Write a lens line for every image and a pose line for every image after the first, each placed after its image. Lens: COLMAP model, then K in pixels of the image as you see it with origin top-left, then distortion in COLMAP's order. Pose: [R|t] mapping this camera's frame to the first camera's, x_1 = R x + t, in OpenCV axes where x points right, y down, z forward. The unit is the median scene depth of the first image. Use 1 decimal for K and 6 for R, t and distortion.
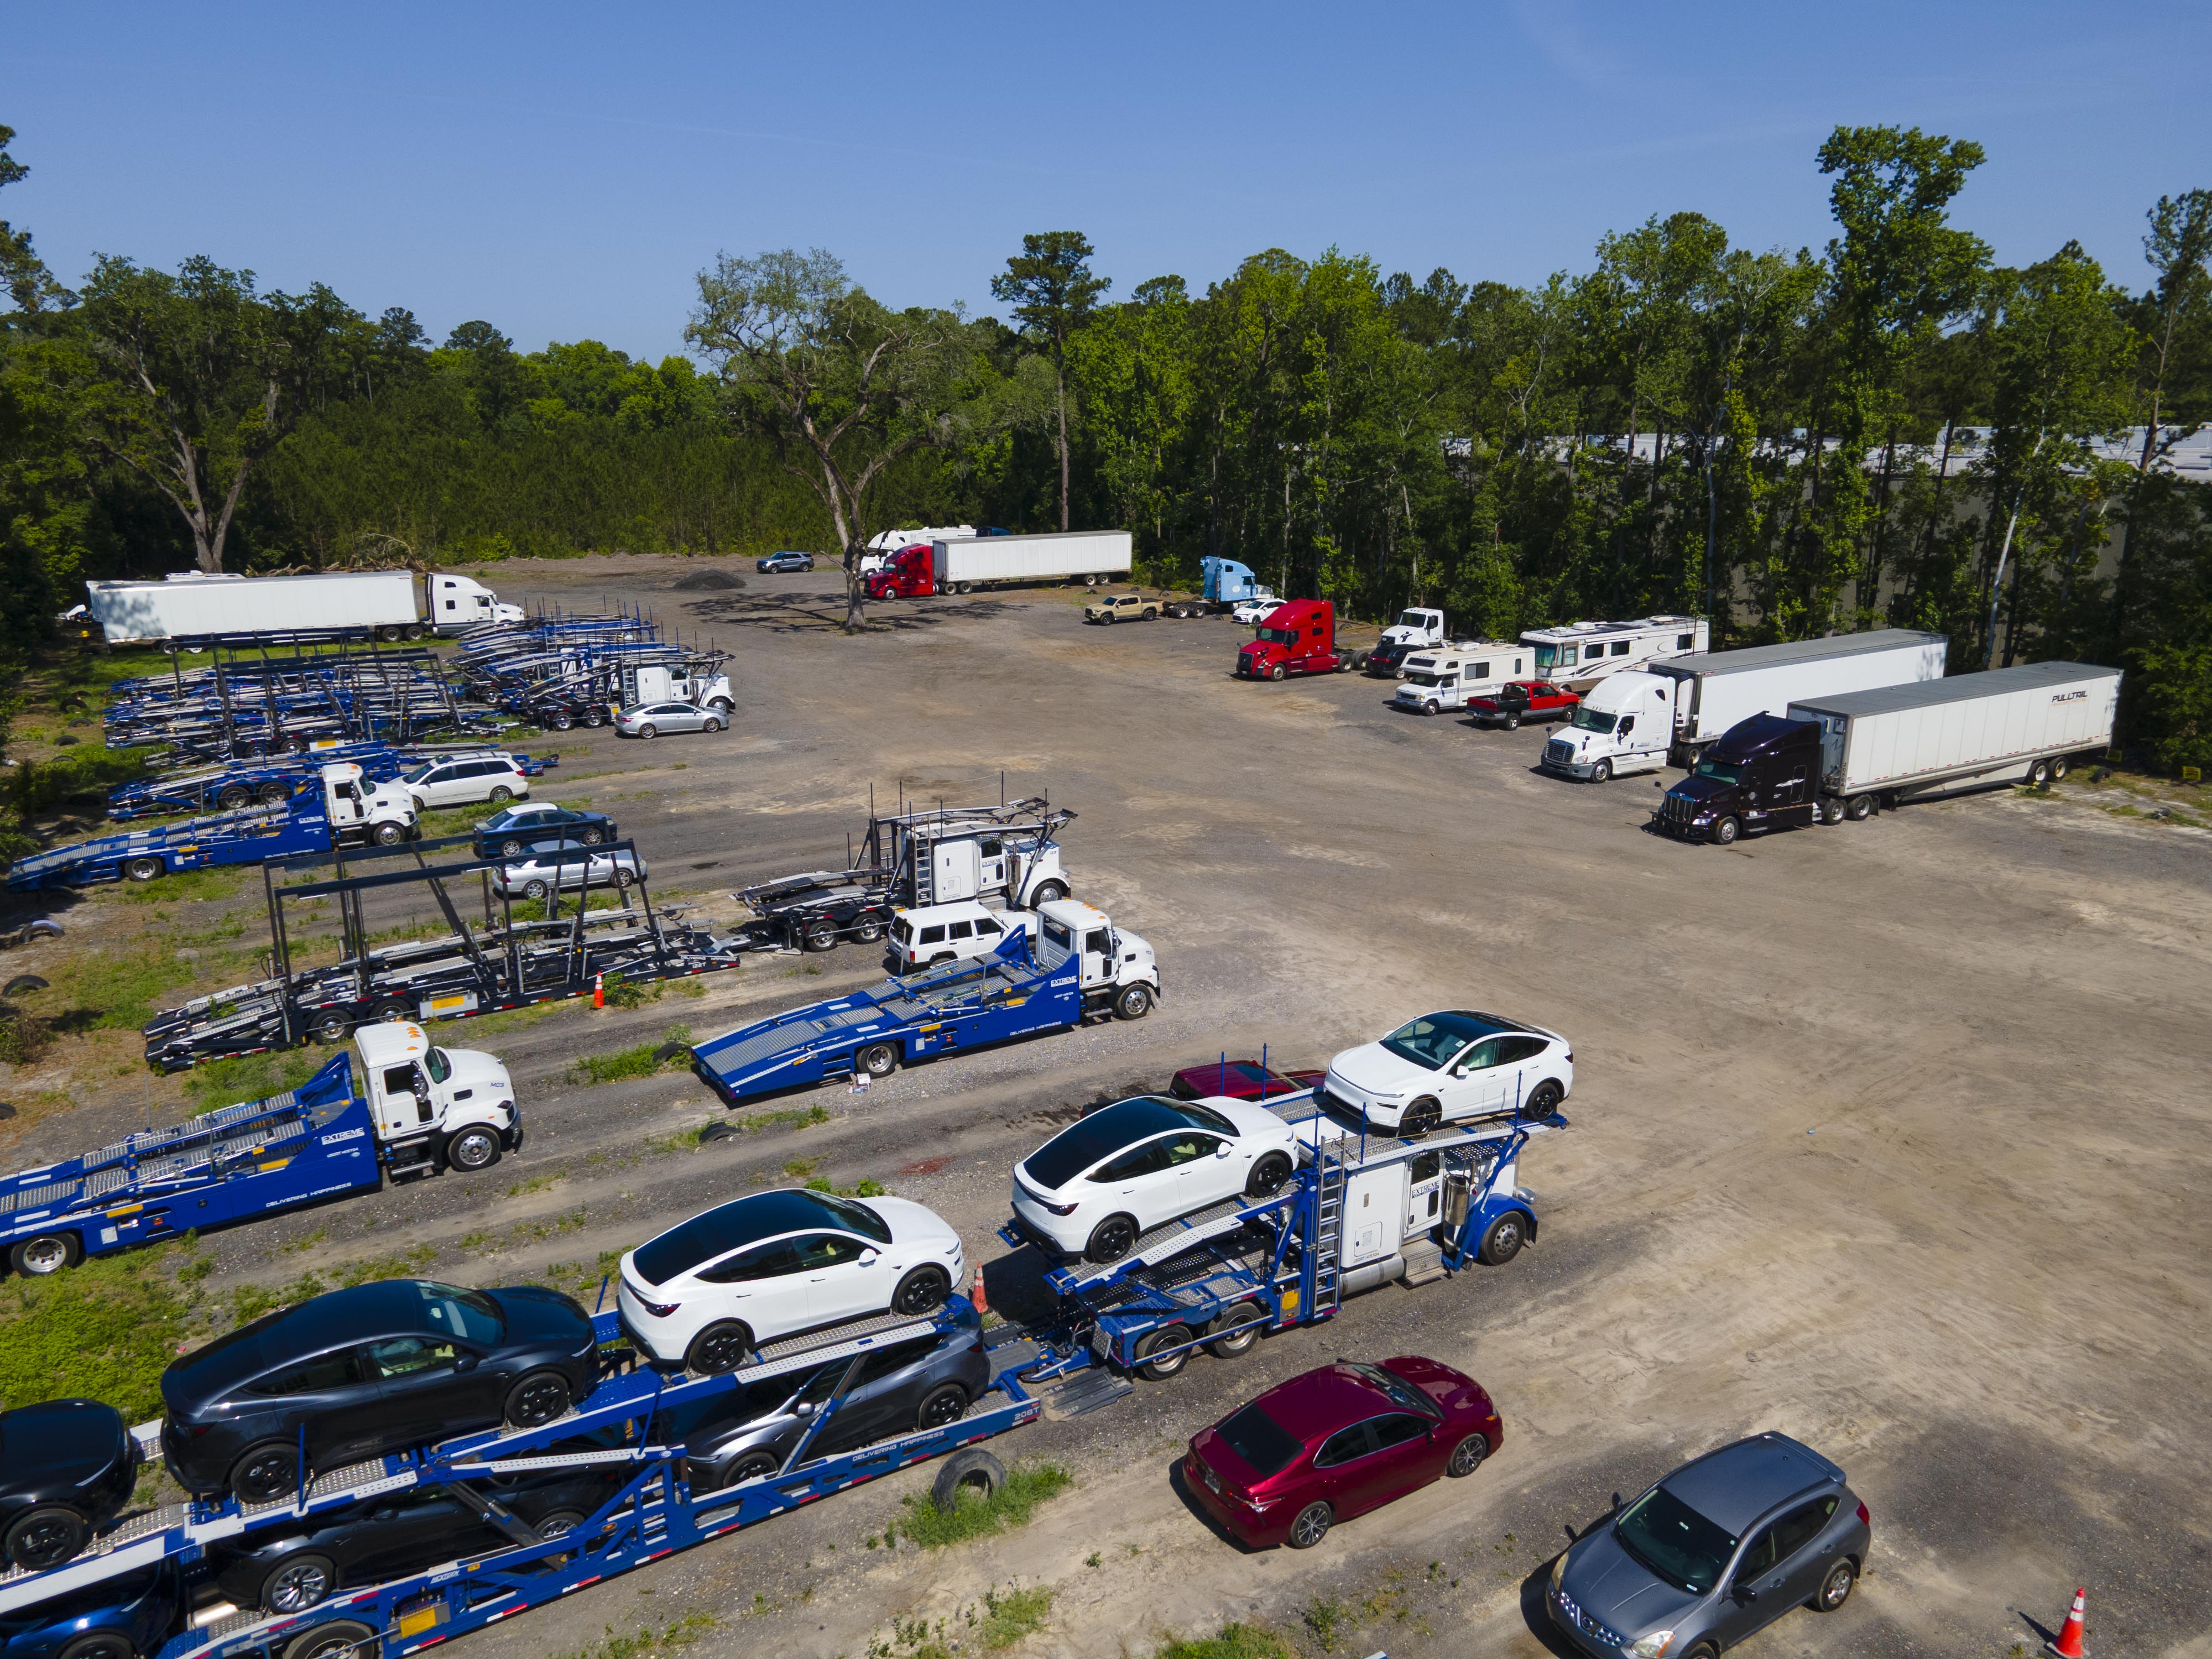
lens RADIAL K [[1608.4, 0, 1094.1], [0, 1608.4, 829.5], [0, 0, 1]] dist [0.016371, 0.056048]
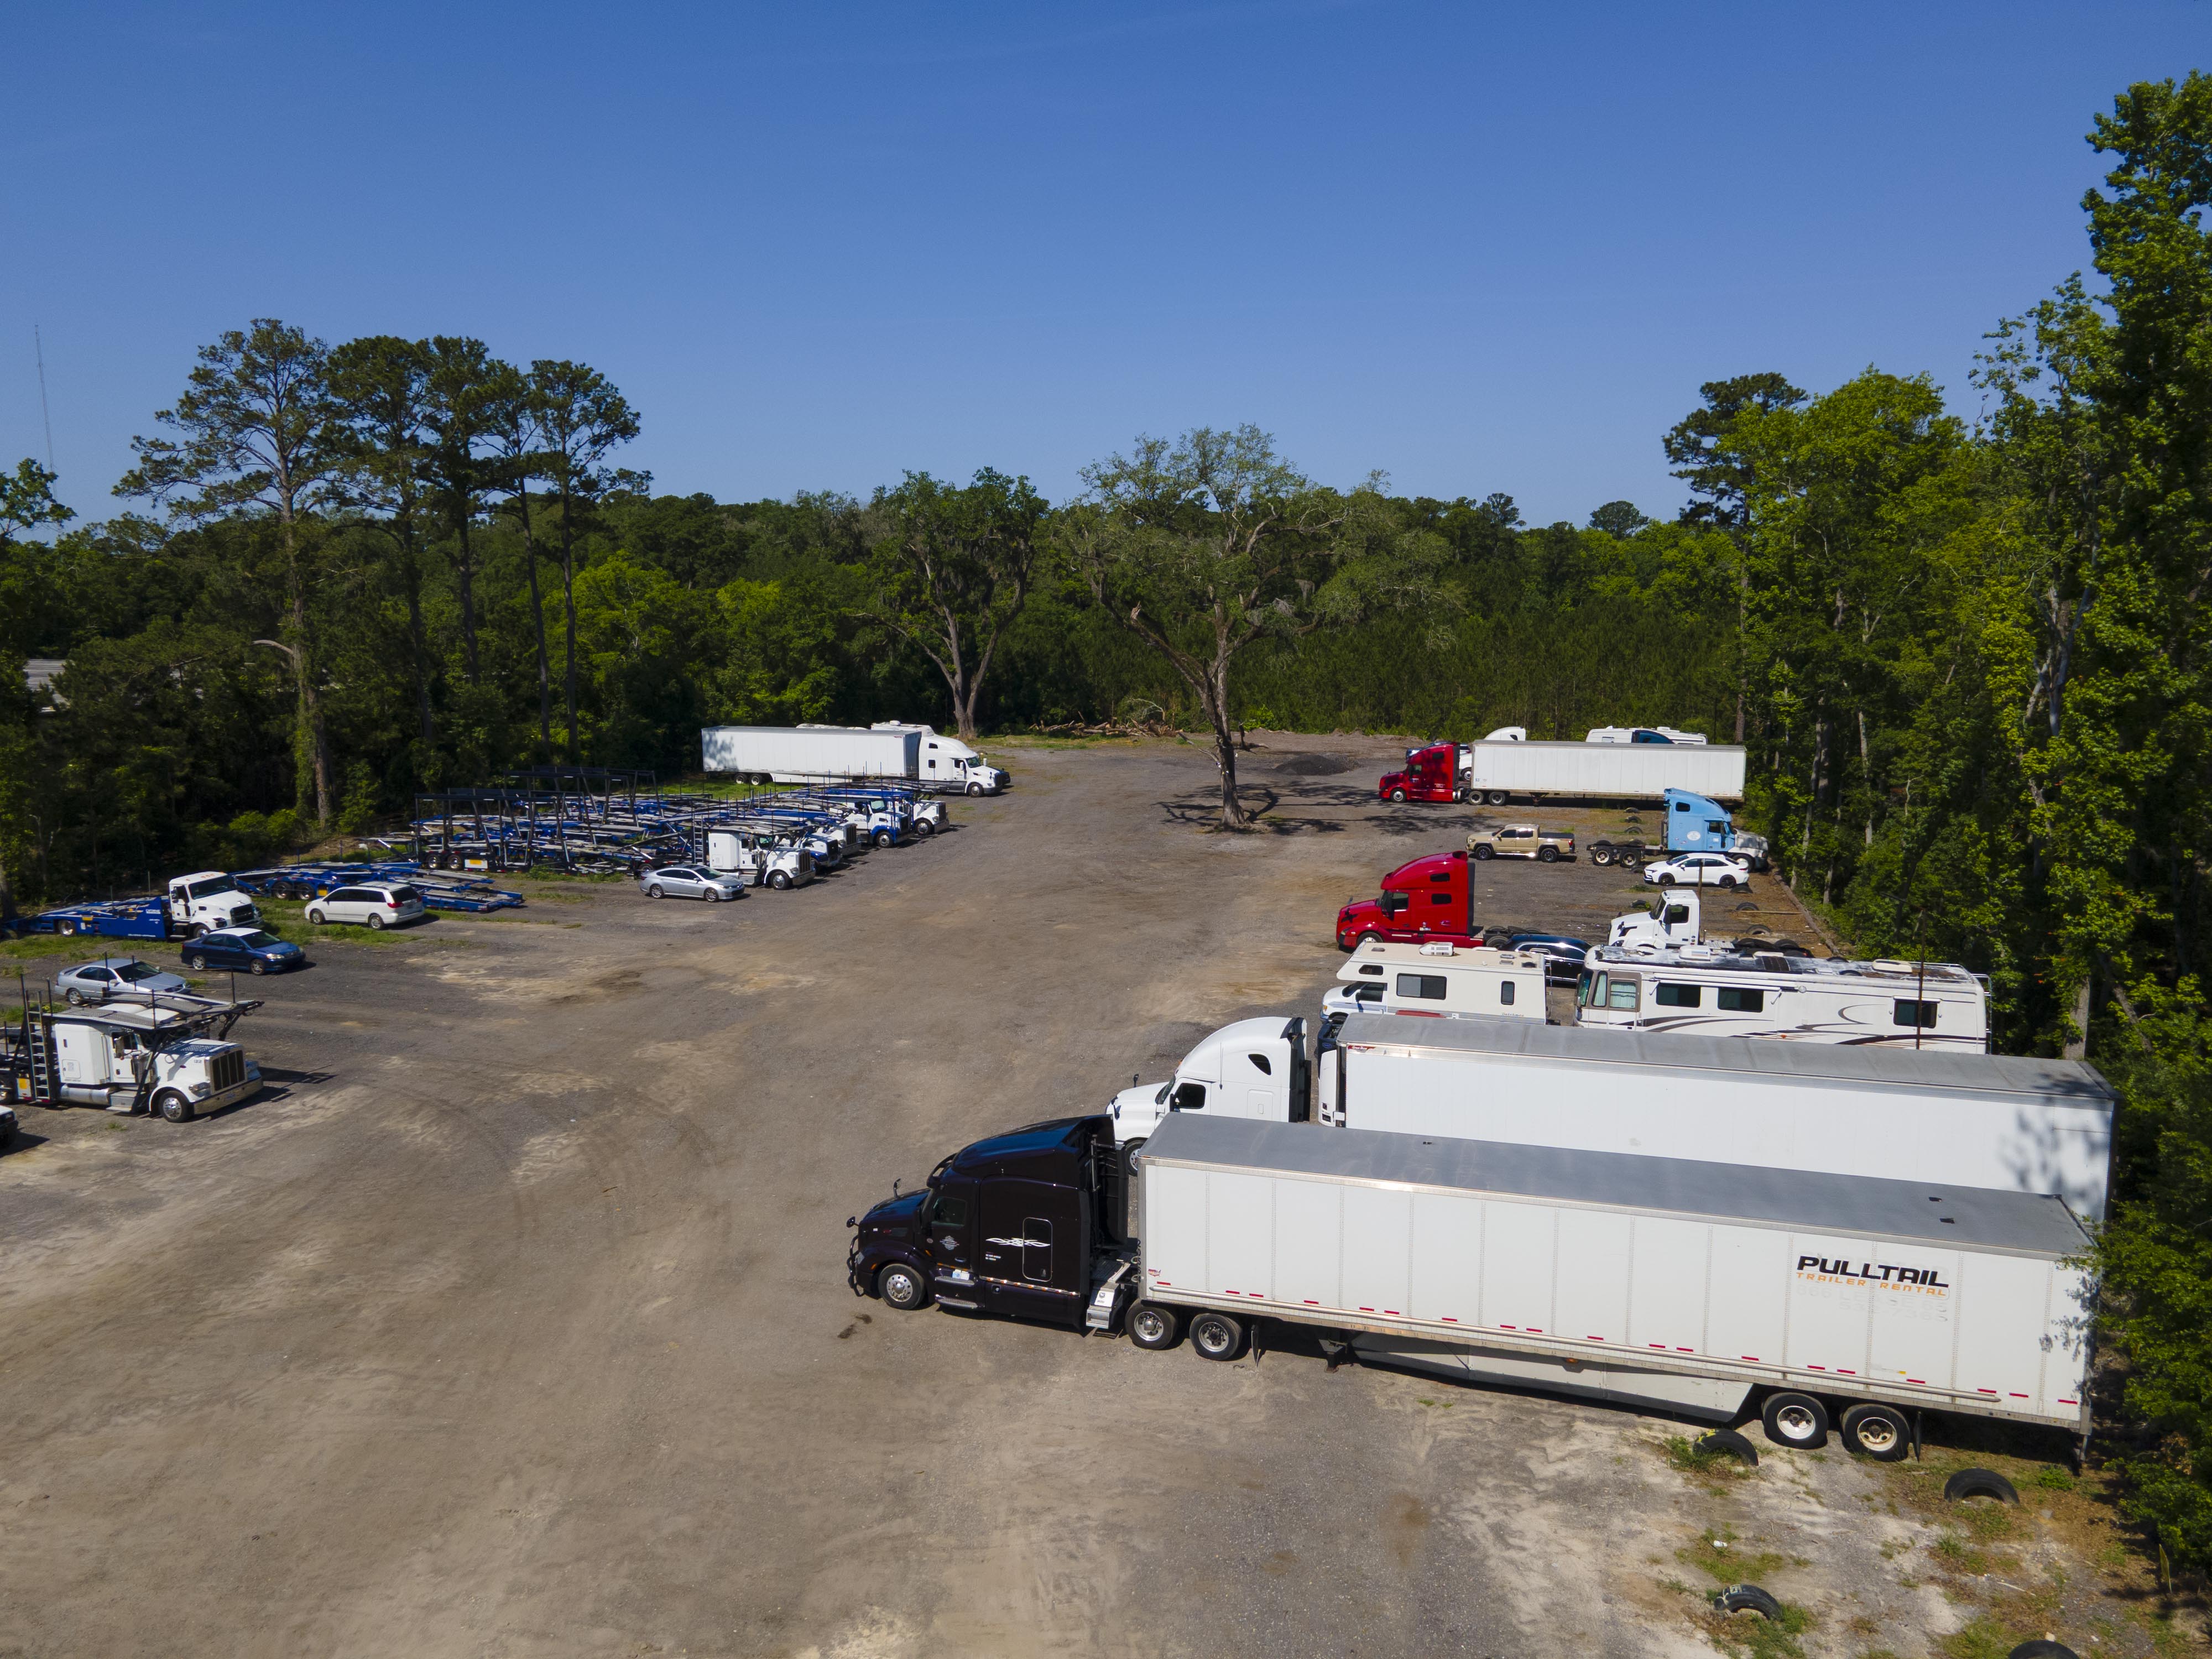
lens RADIAL K [[1608.4, 0, 1094.1], [0, 1608.4, 829.5], [0, 0, 1]] dist [0.016371, 0.056048]
pose [[0.679913, 0.116458, -0.723986, 0.637504], [-0.190131, 0.981541, -0.020669, -0.125913], [0.708215, 0.151705, 0.689505, 0.445104]]
